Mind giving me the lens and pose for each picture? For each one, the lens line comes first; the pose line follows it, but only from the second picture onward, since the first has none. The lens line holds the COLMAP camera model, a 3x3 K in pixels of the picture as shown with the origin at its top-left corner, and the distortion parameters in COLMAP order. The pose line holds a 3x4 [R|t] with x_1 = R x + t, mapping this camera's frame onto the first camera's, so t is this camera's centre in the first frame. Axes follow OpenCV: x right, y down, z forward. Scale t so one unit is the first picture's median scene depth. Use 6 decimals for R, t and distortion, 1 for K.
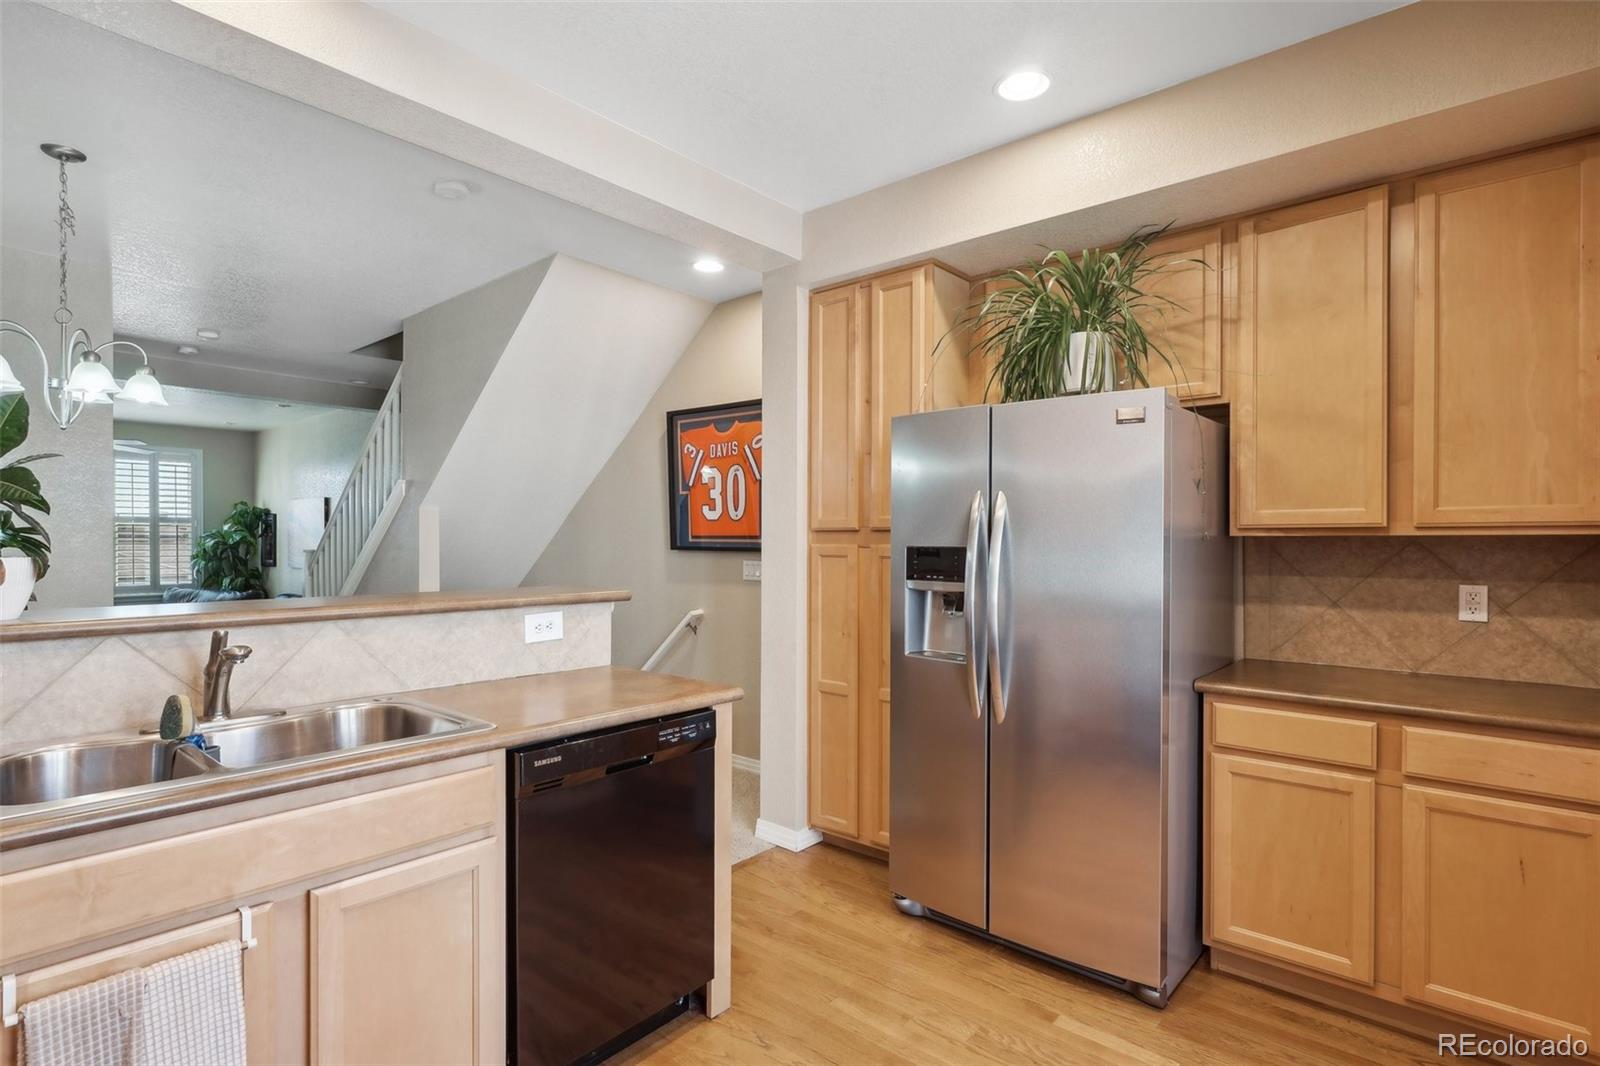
lens RADIAL K [[804.0, 0, 784.9], [0, 804.0, 543.4], [0, 0, 1]] dist [-0.001620, 0.000291]
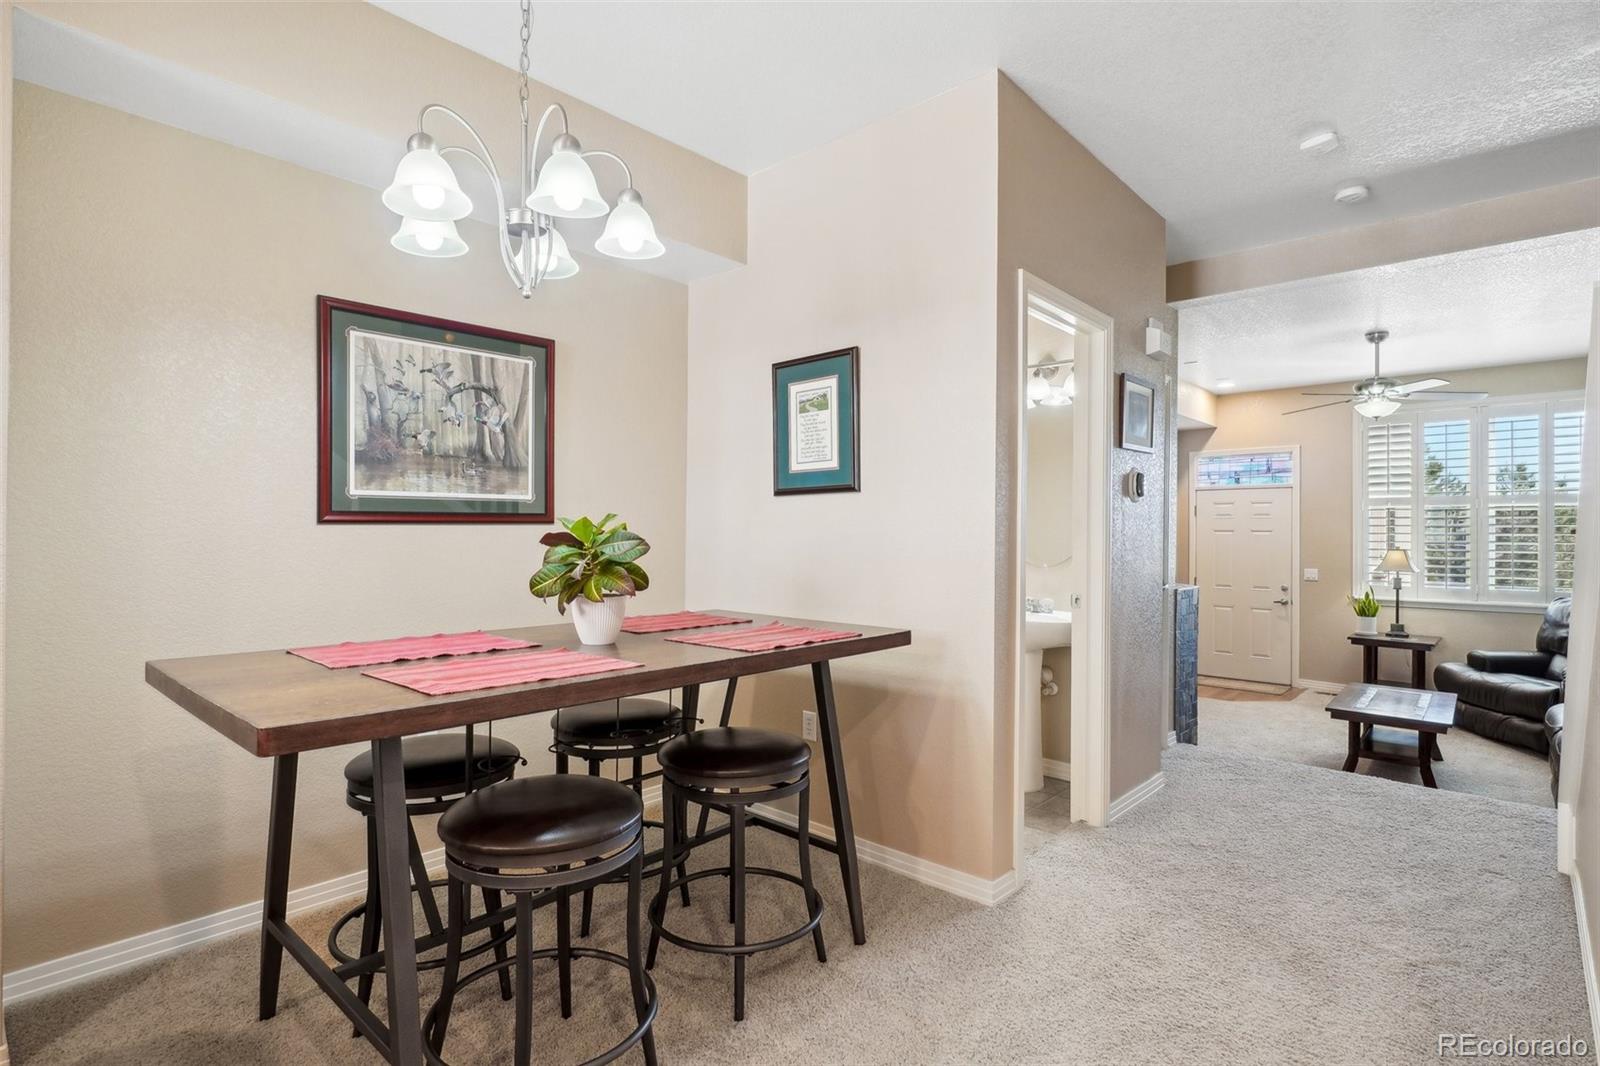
lens RADIAL K [[800.7, 0, 787.2], [0, 800.7, 528.1], [0, 0, 1]] dist [-0.002251, -0.000625]
pose [[-0.010166, -0.010607, -0.999892, -0.192627], [-0.010114, 0.999894, -0.010504, 0.023000], [0.999897, 0.010006, -0.010272, 0.777181]]
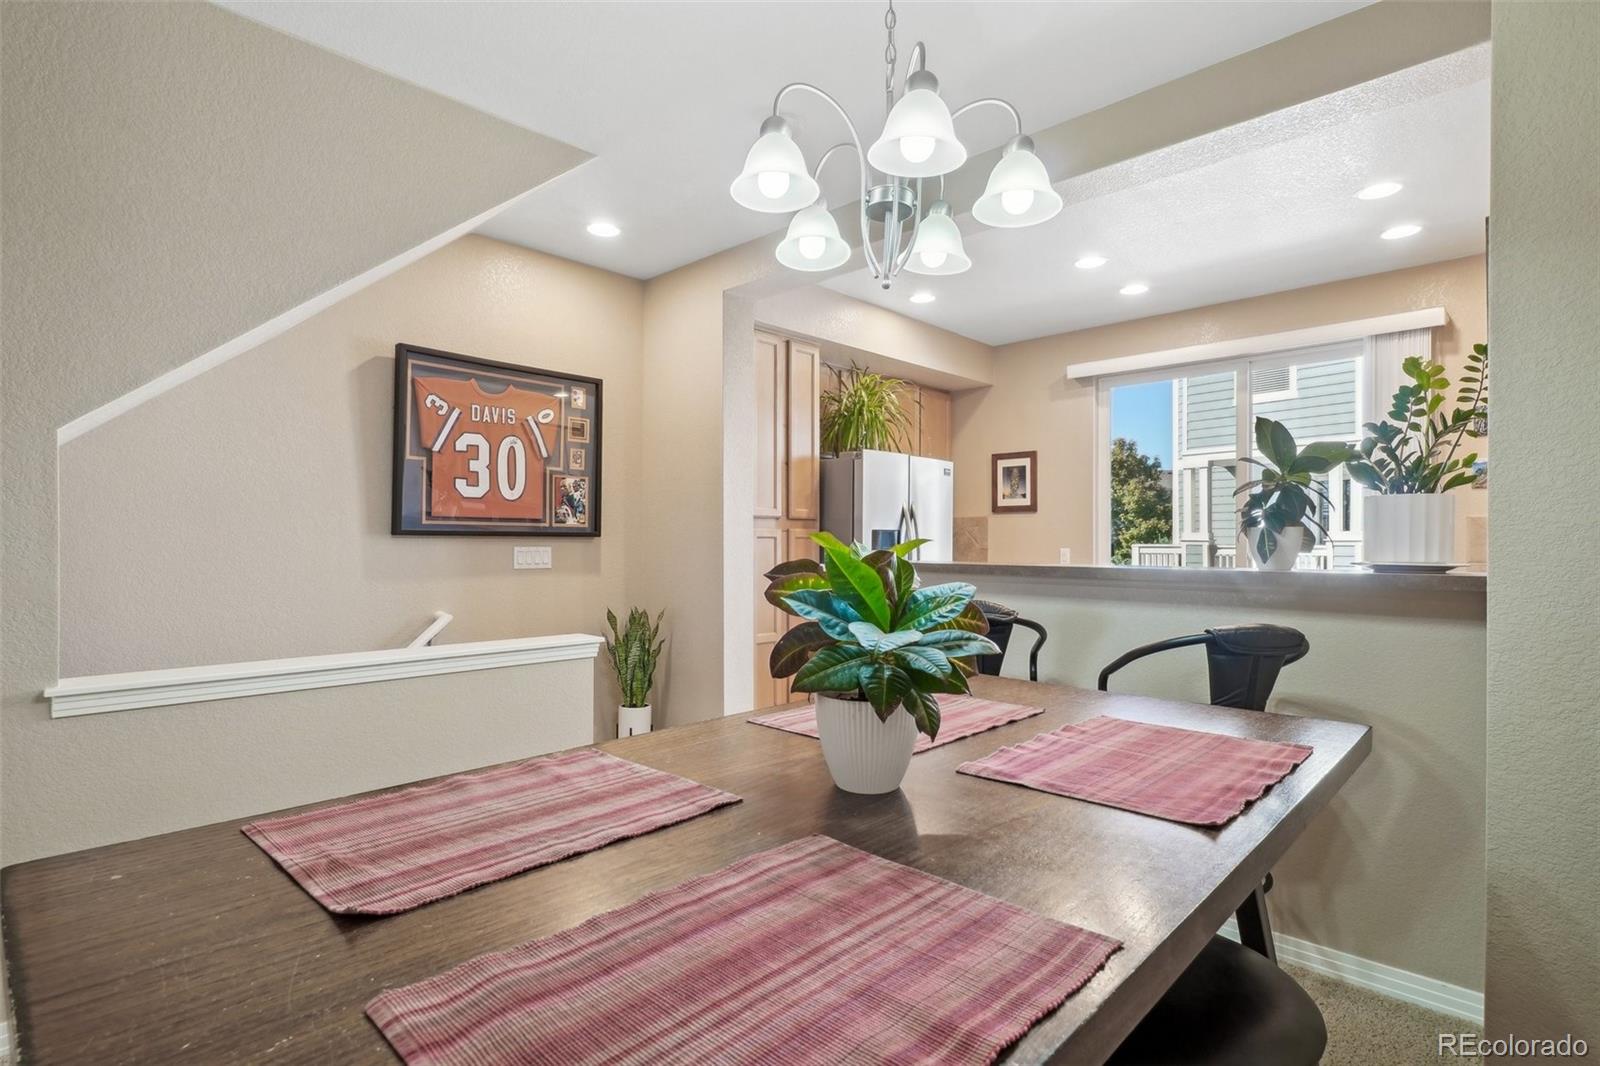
lens RADIAL K [[806.9, 0, 798.5], [0, 806.9, 537.0], [0, 0, 1]] dist [-0.000292, -0.000097]
pose [[0.036577, 0.001111, 0.999330, -0.926286], [0.002017, 0.999997, -0.001186, 0.012518], [-0.999329, 0.002059, 0.036575, 0.668864]]
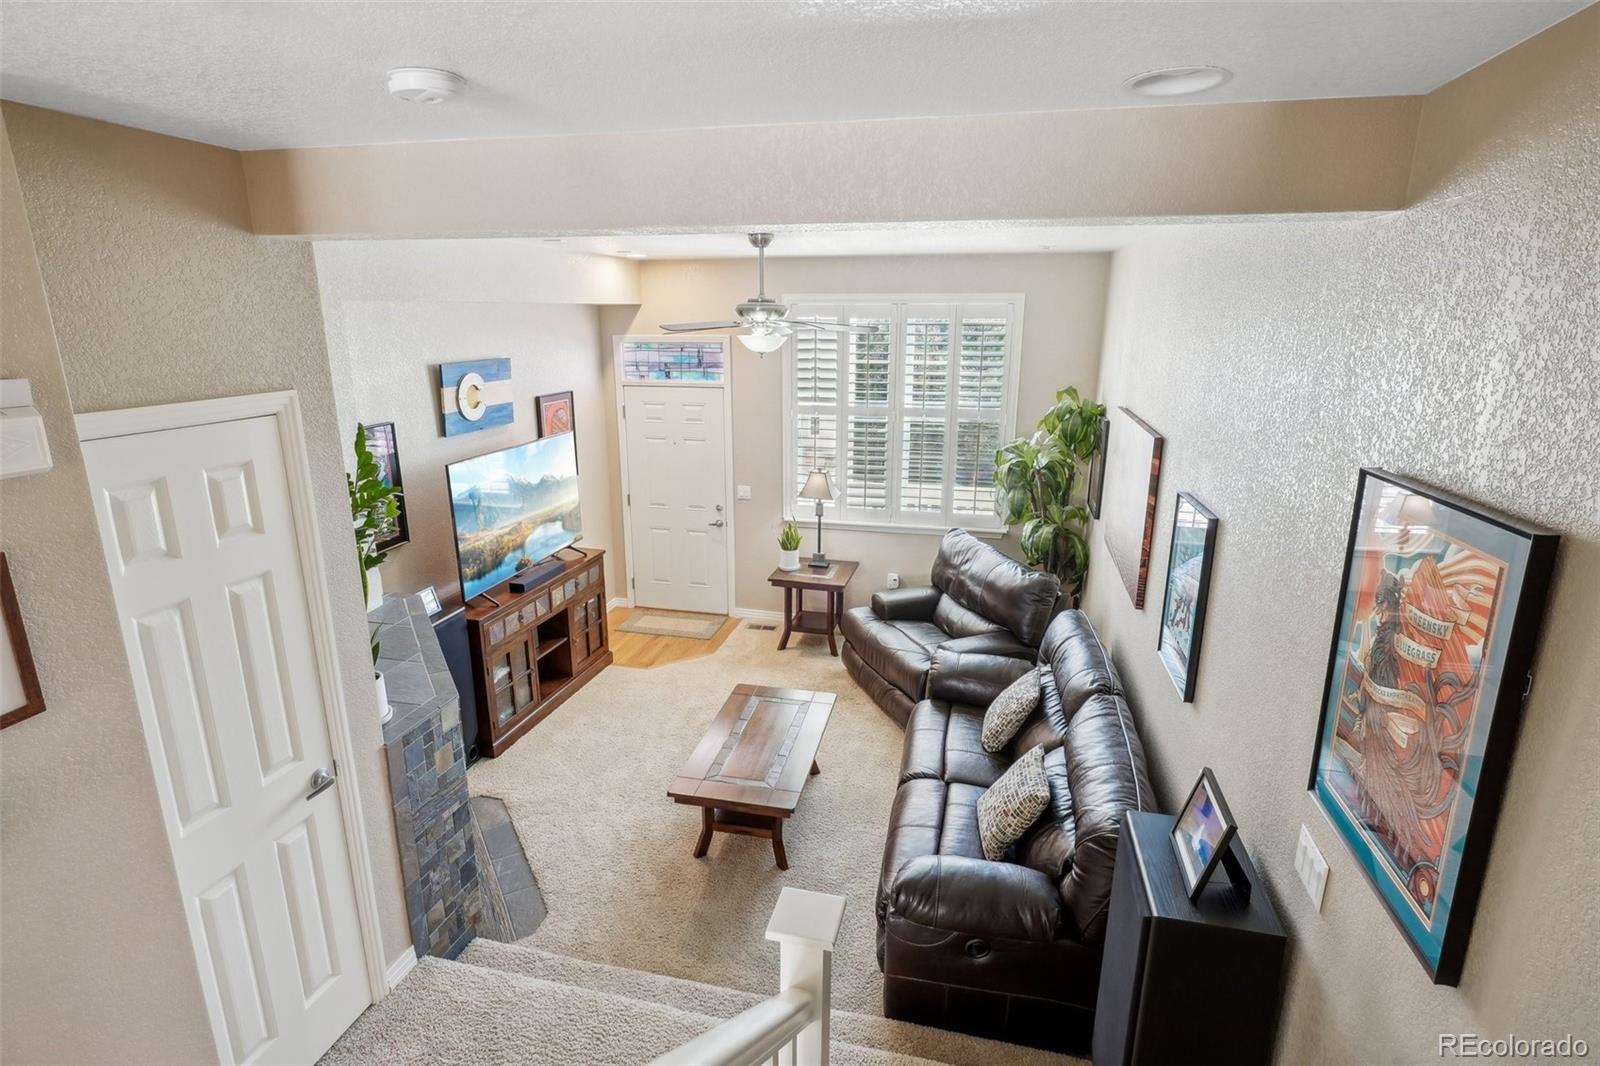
lens RADIAL K [[827.1, 0, 800.0], [0, 827.1, 555.9], [0, 0, 1]] dist [-0.016370, -0.000077]
pose [[0.485143, 0.247514, -0.838673, -0.587498], [-0.005643, 0.959970, 0.280047, -0.232327], [0.874417, -0.131130, 0.467119, 1.273063]]
